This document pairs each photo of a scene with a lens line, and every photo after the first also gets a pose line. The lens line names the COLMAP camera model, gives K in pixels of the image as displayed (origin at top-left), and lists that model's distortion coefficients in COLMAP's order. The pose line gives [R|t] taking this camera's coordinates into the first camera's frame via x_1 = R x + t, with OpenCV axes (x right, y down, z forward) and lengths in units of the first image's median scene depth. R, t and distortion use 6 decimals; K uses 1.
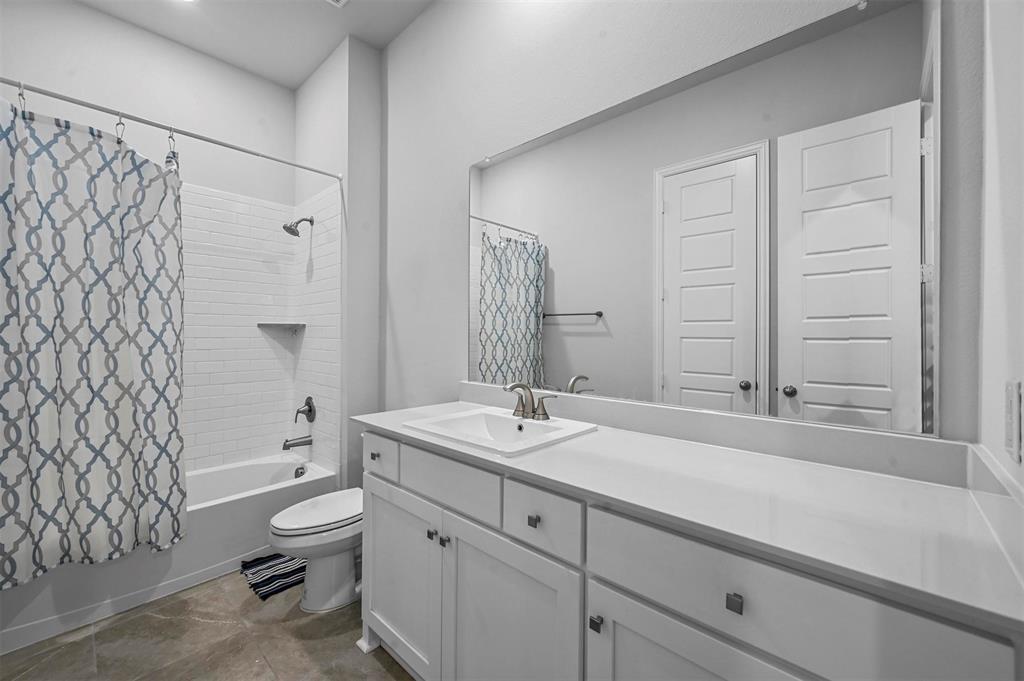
lens RADIAL K [[404.7, 0, 504.2], [0, 404.7, 339.1], [0, 0, 1]] dist [0.000438, 0.000008]
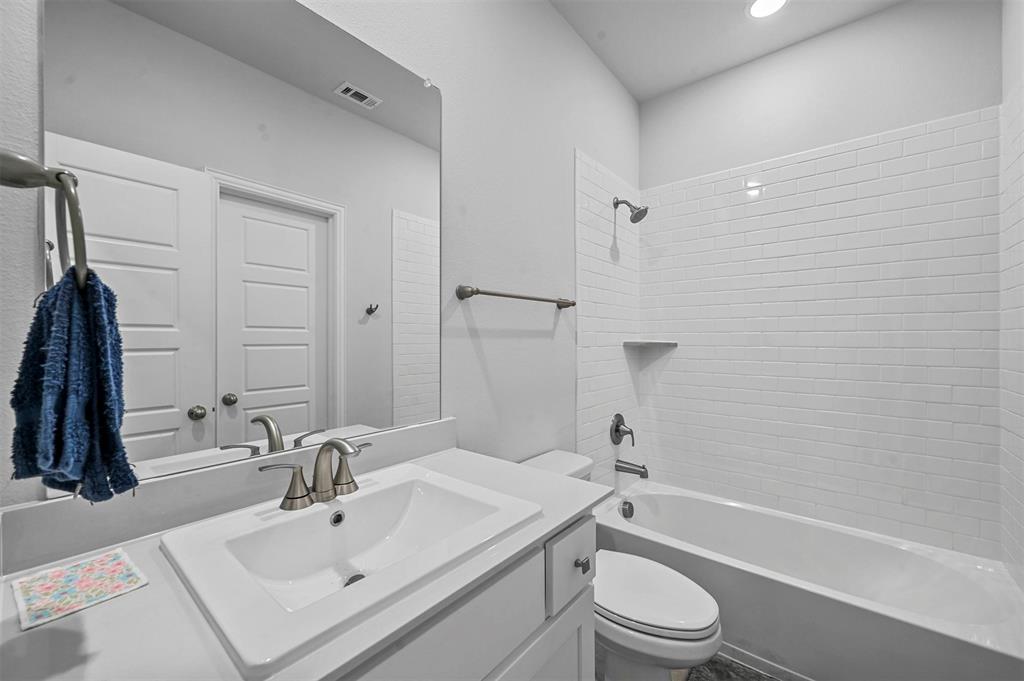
lens RADIAL K [[404.7, 0, 504.2], [0, 404.7, 339.1], [0, 0, 1]] dist [0.000438, 0.000008]
pose [[-0.050909, -0.000988, 0.998703, -0.498327], [-0.000946, 0.999999, 0.000941, -0.030116], [-0.998703, -0.000896, -0.050910, 0.738869]]
